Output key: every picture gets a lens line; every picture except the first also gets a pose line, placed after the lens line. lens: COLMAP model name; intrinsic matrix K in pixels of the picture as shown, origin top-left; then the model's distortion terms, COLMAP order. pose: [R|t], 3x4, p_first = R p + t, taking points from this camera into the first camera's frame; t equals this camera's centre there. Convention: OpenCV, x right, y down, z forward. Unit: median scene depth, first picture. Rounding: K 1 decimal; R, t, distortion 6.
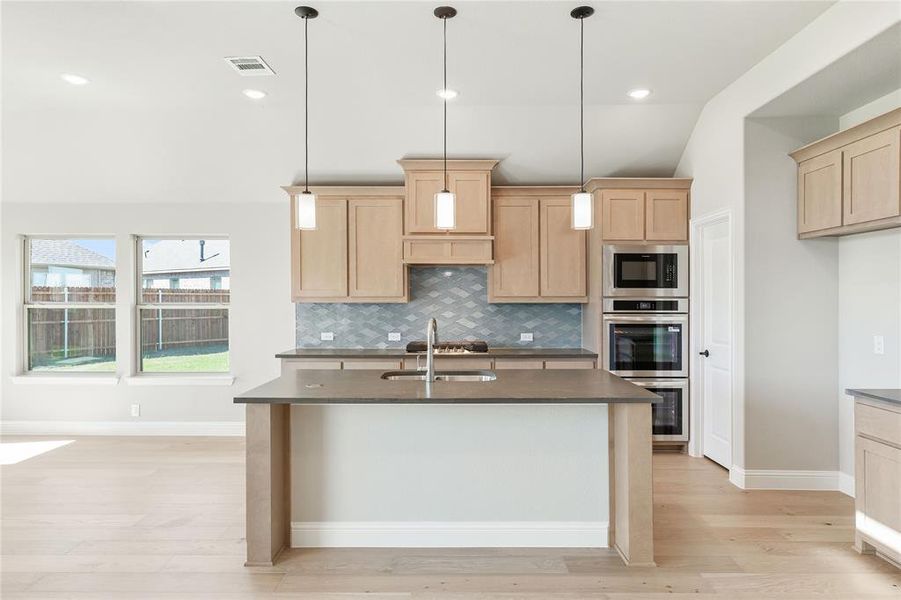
lens RADIAL K [[552.6, 0, 452.7], [0, 552.6, 302.1], [0, 0, 1]] dist [0.002310, -0.000235]
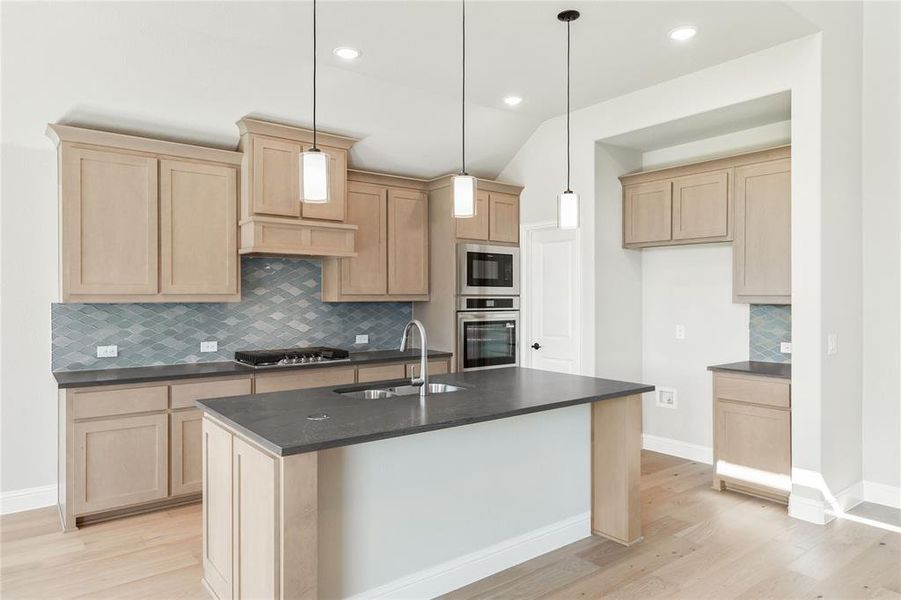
lens RADIAL K [[574.5, 0, 450.5], [0, 574.5, 300.0], [0, 0, 1]] dist [-0.005715, -0.000013]
pose [[0.790896, -0.004370, 0.611935, -0.346624], [0.003320, 0.999990, 0.002850, -0.003298], [-0.611942, -0.000222, 0.790903, 0.178510]]
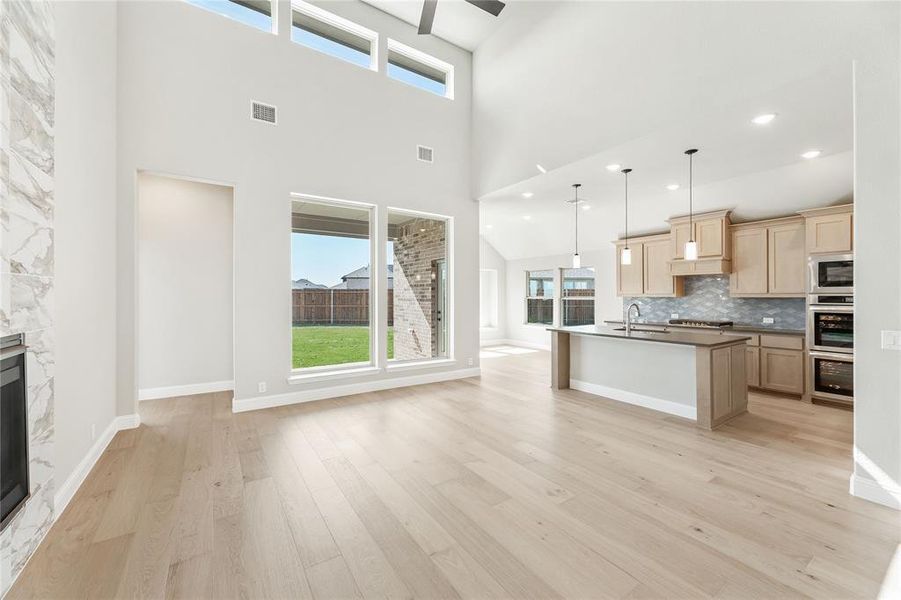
lens RADIAL K [[367.5, 0, 454.9], [0, 367.5, 293.5], [0, 0, 1]] dist [-0.001801, -0.000137]
pose [[0.556636, -0.005521, -0.830738, 0.513948], [-0.002527, 0.999962, -0.008339, 0.001253], [0.830752, 0.006741, 0.556601, -0.266599]]
